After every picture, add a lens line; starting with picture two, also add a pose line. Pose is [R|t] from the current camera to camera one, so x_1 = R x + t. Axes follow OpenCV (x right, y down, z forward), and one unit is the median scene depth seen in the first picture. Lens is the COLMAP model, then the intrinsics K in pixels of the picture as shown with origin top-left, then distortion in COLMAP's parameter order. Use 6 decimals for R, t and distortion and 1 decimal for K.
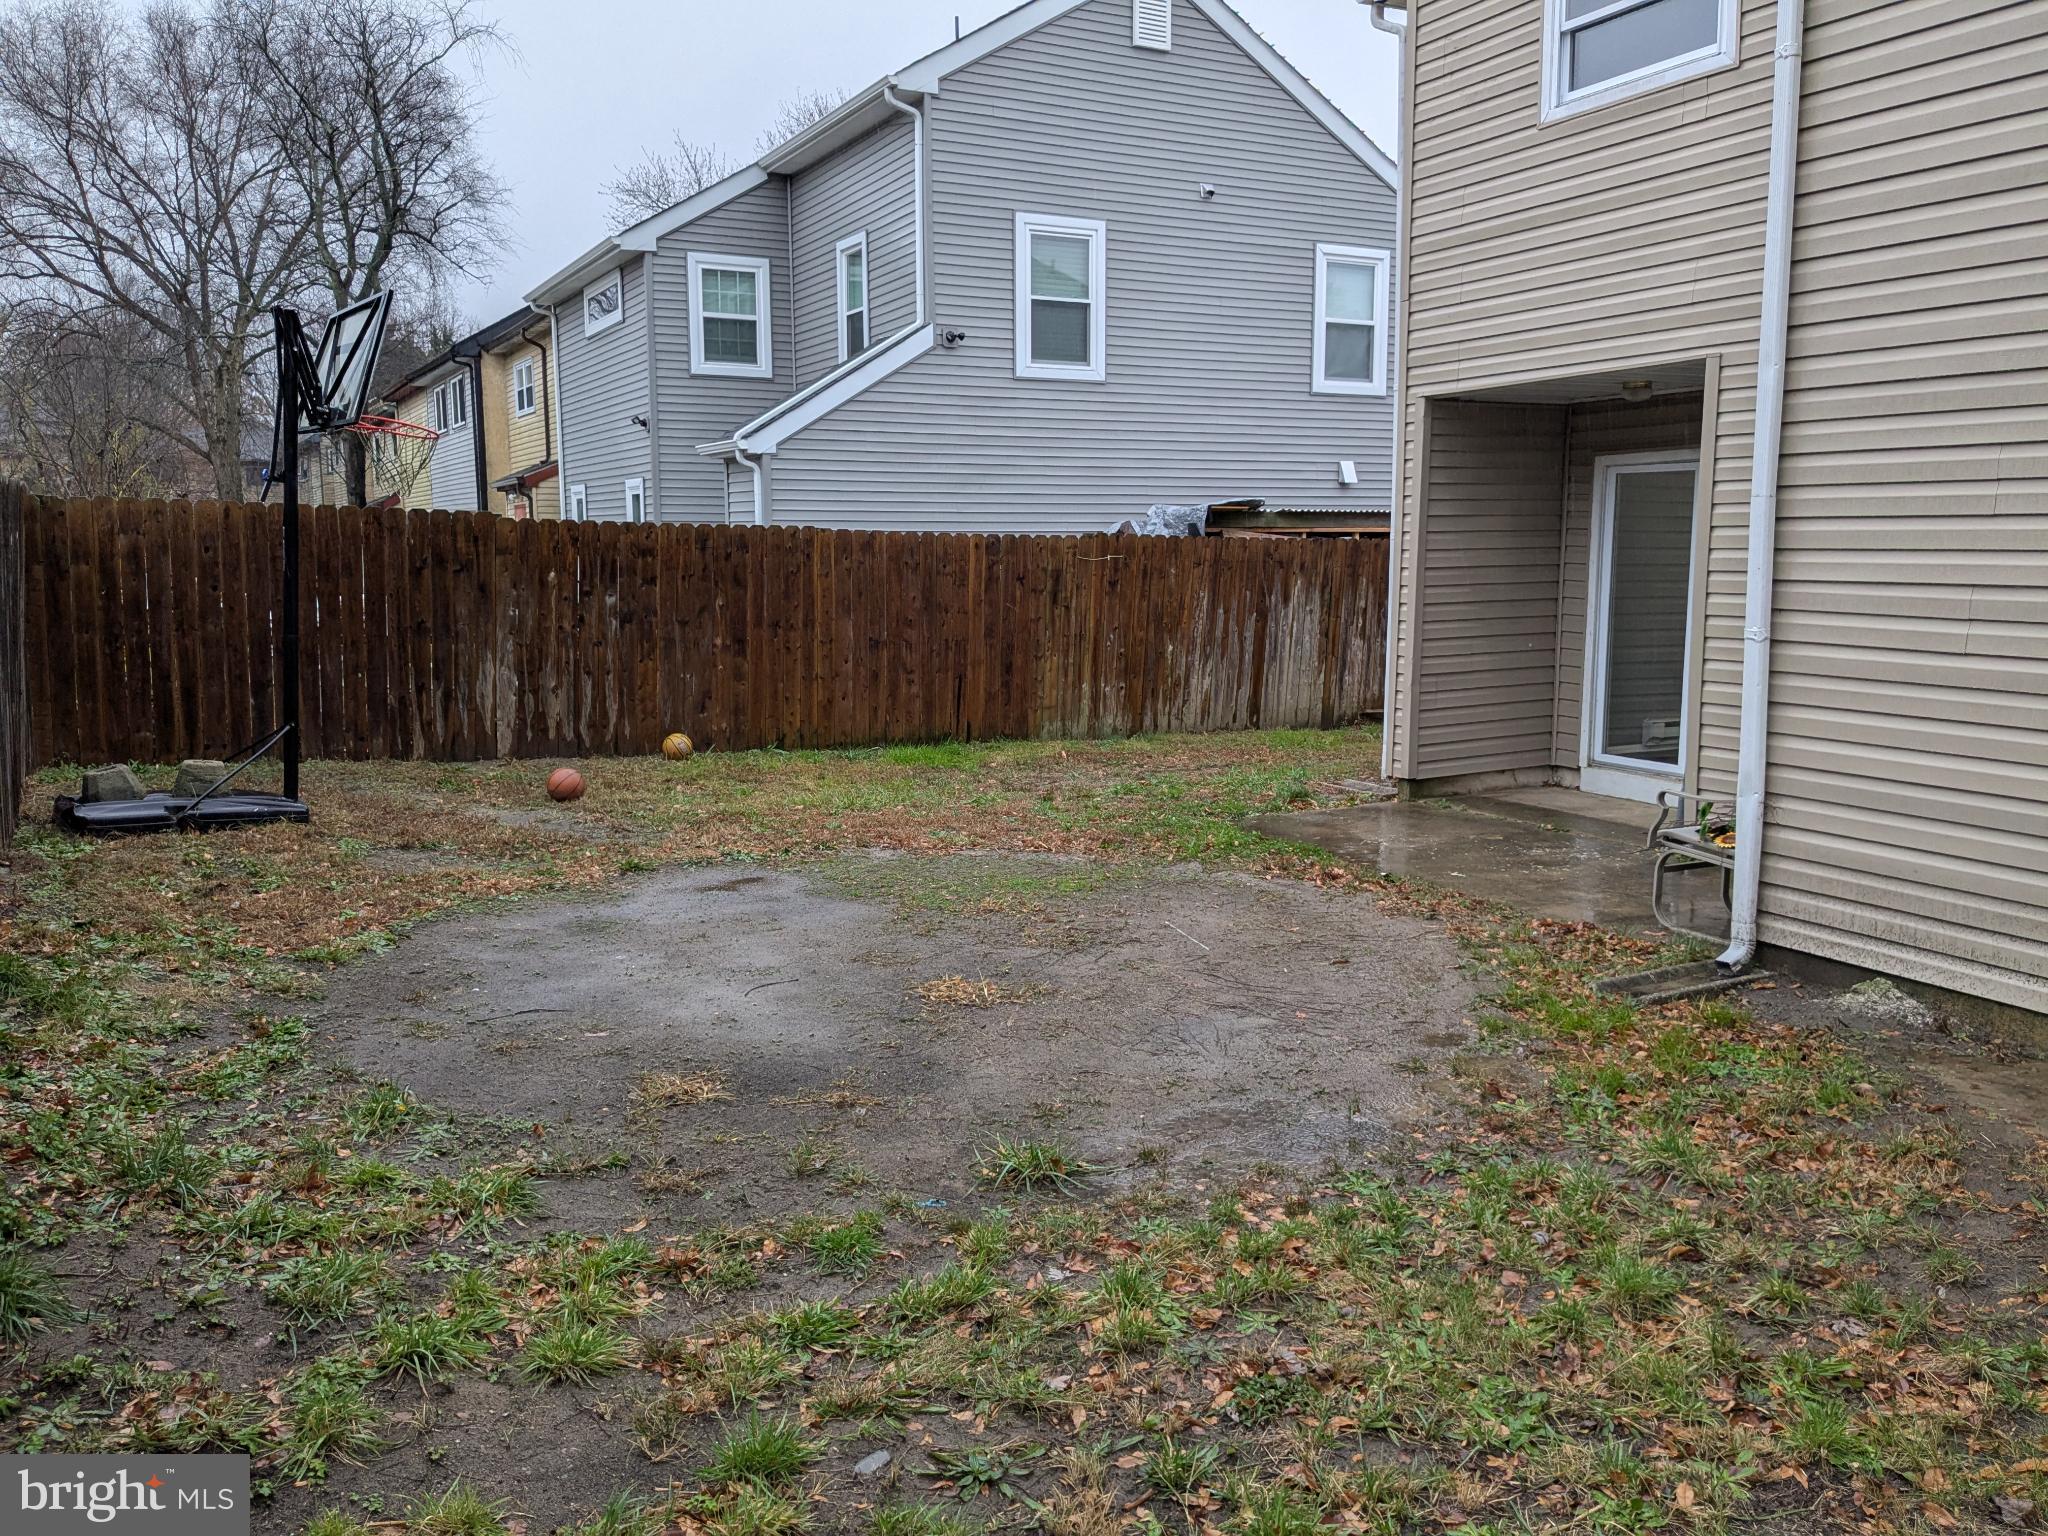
lens RADIAL K [[1622.2, 0, 1027.3], [0, 1622.2, 757.6], [0, 0, 1]] dist [0.055657, -0.090140]
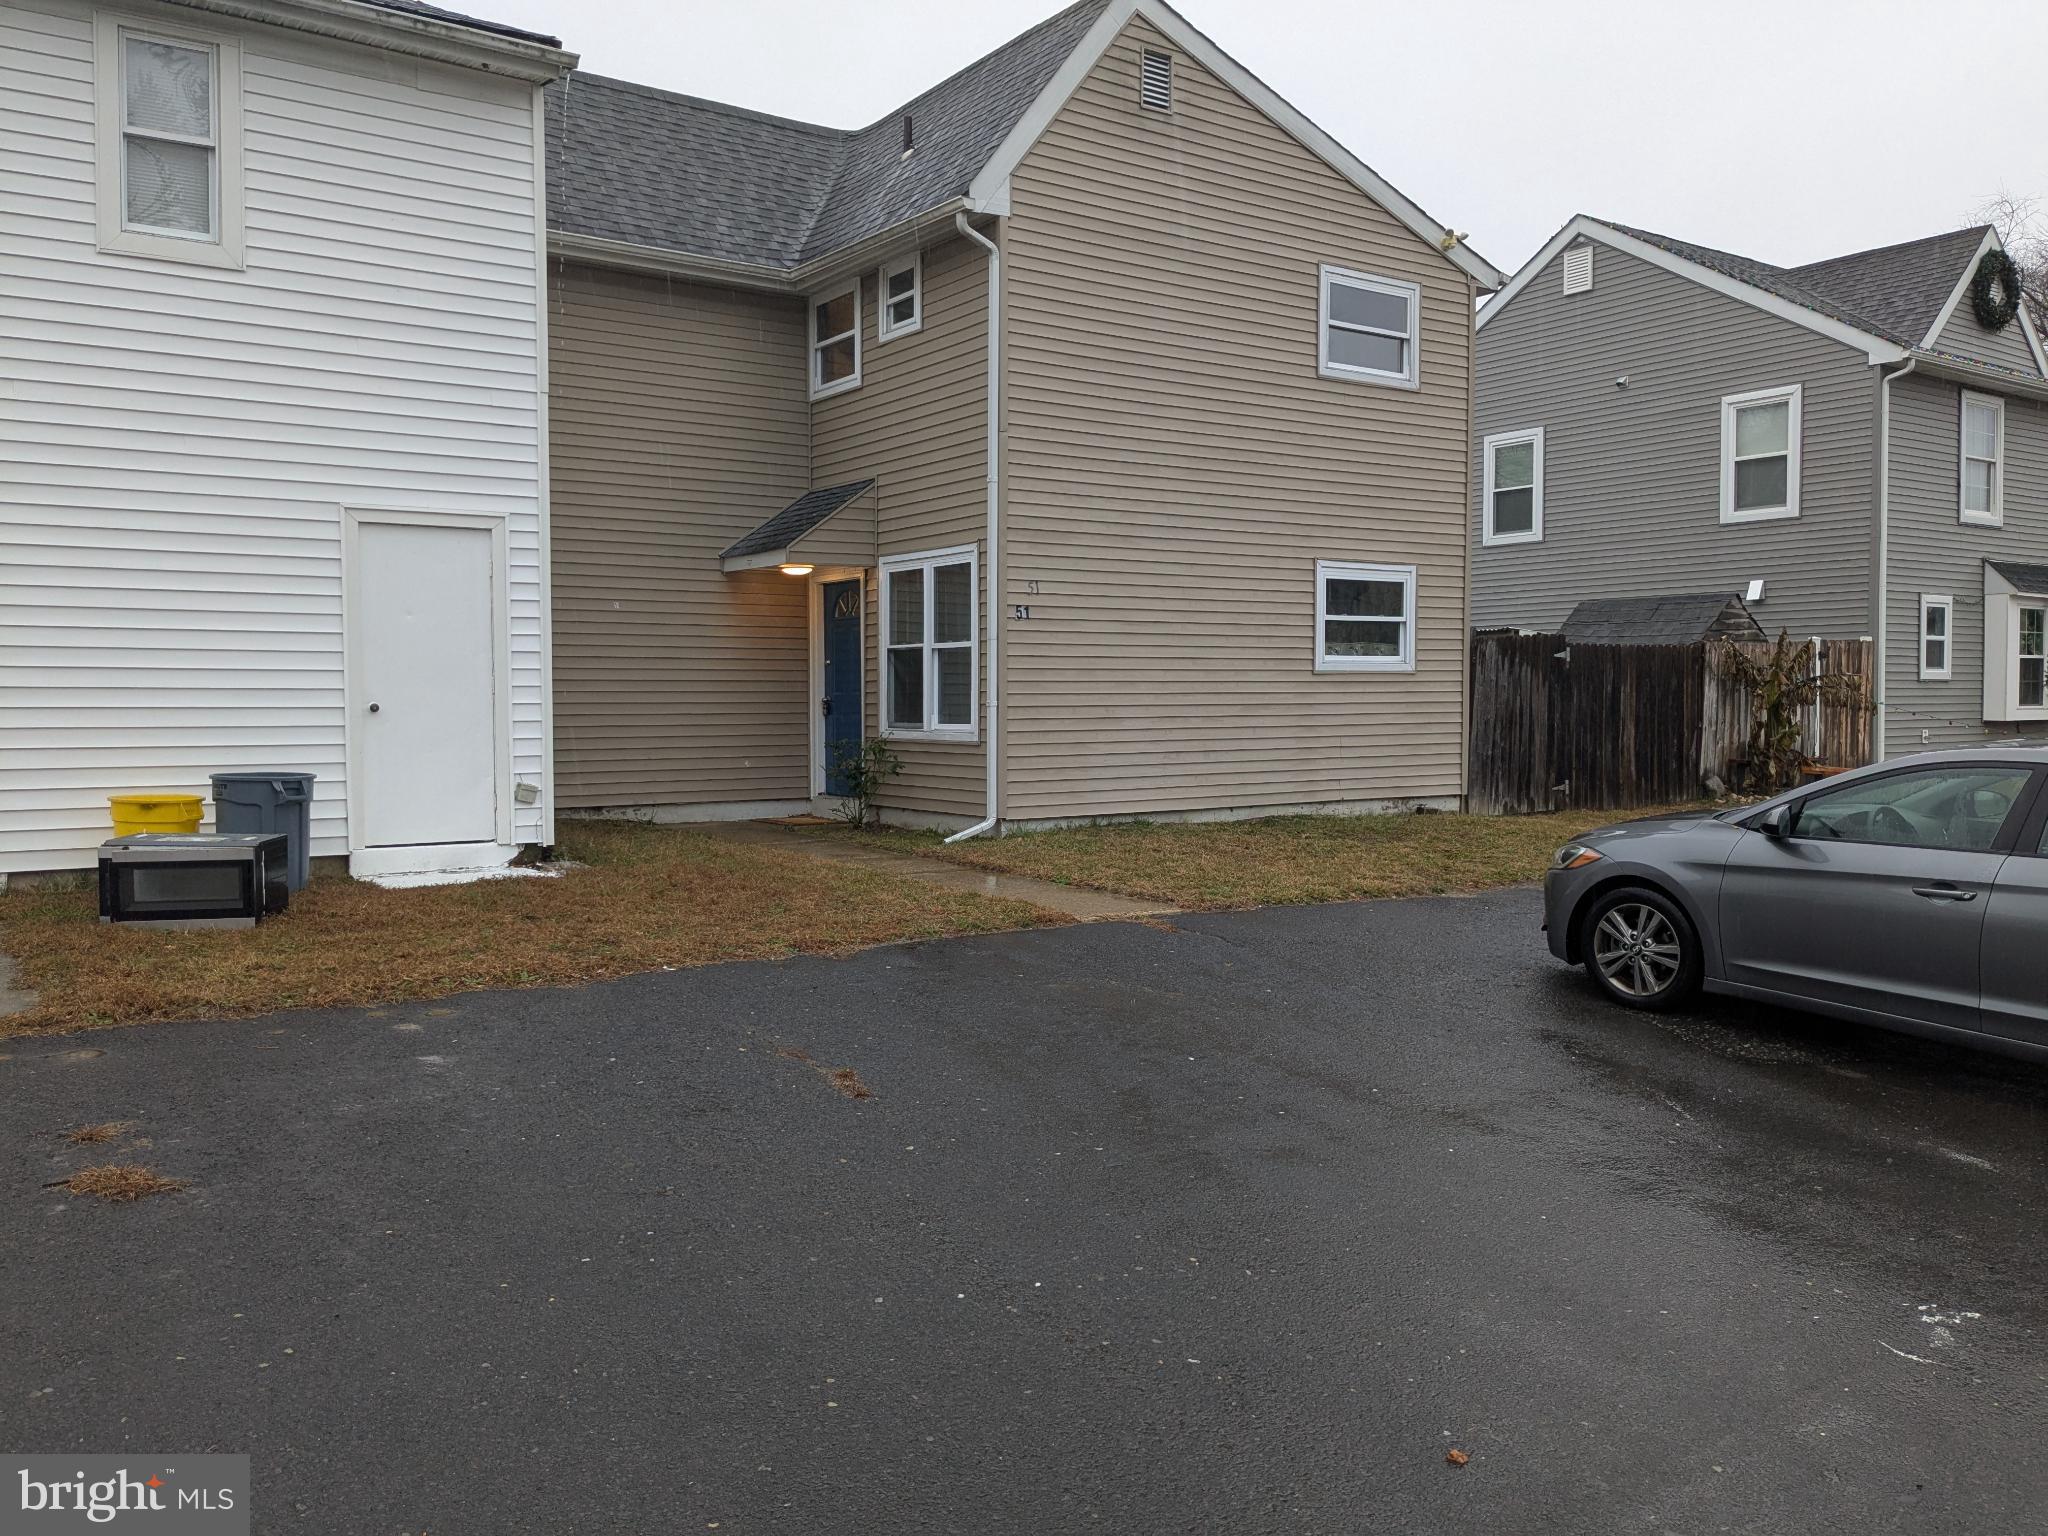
lens RADIAL K [[1622.2, 0, 1027.8], [0, 1622.2, 770.0], [0, 0, 1]] dist [0.055657, -0.090140]
pose [[0.129495, 0.042627, -0.990663, 1.360071], [-0.129371, 0.991262, 0.025742, -0.021801], [0.983104, 0.124830, 0.133878, 0.424055]]
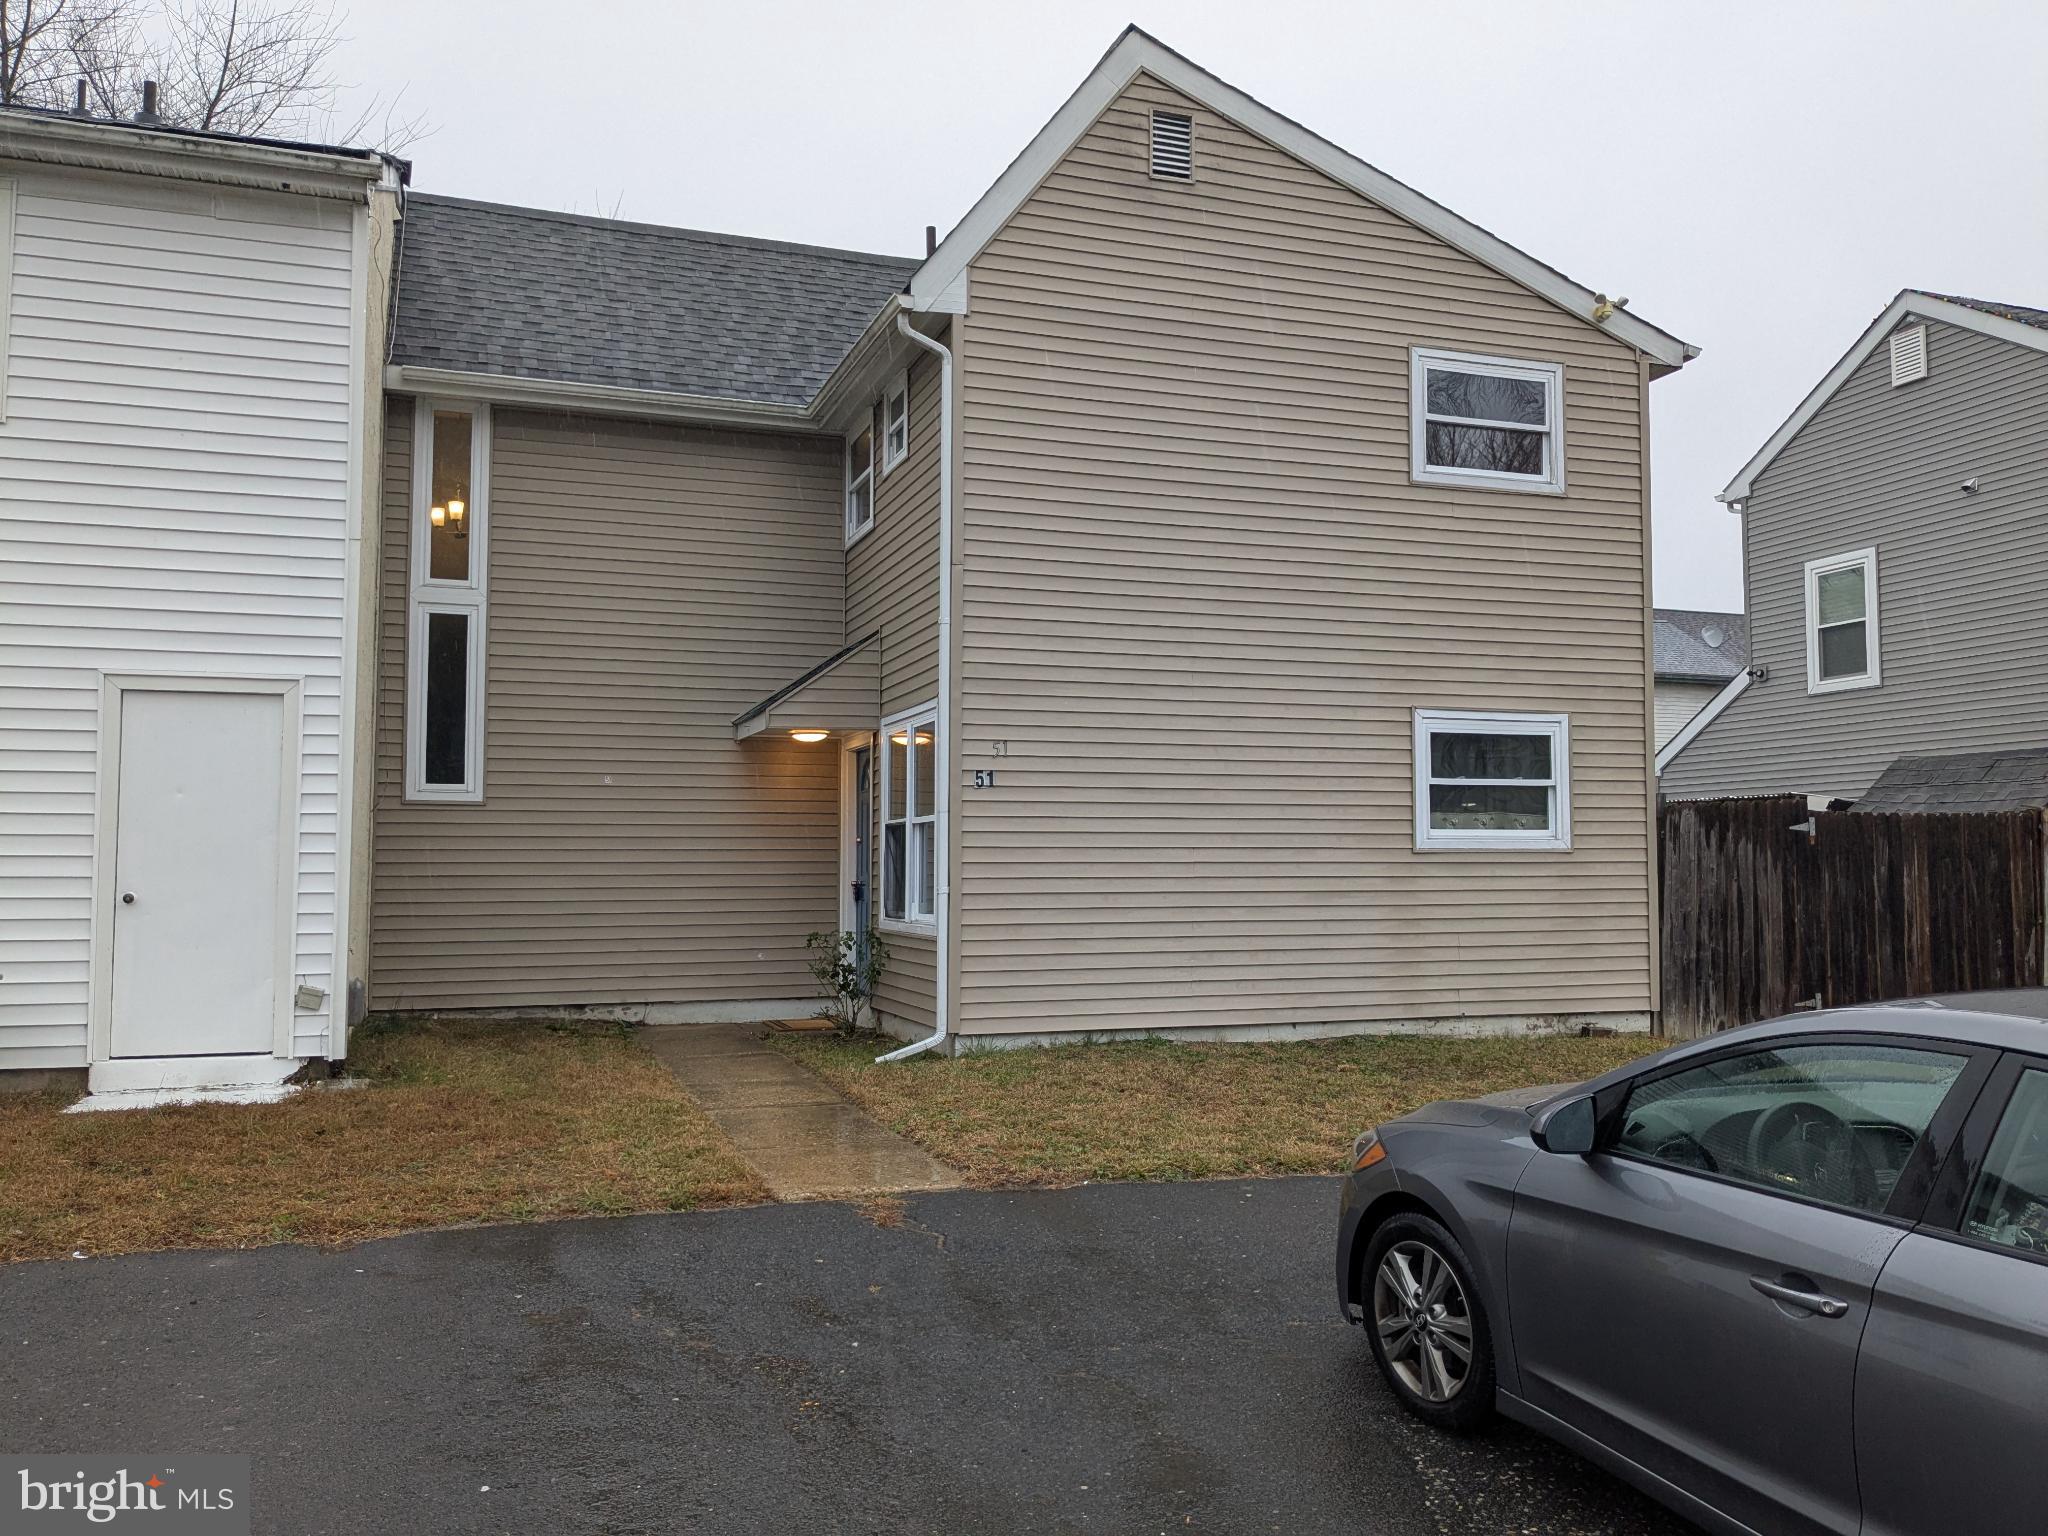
lens RADIAL K [[1622.2, 0, 1030.2], [0, 1622.2, 782.7], [0, 0, 1]] dist [0.055657, -0.090140]
pose [[-0.143678, -0.056048, -0.988036, 1.220951], [-0.130328, 0.990771, -0.037251, -0.052064], [0.981005, 0.123417, -0.149656, 0.619024]]
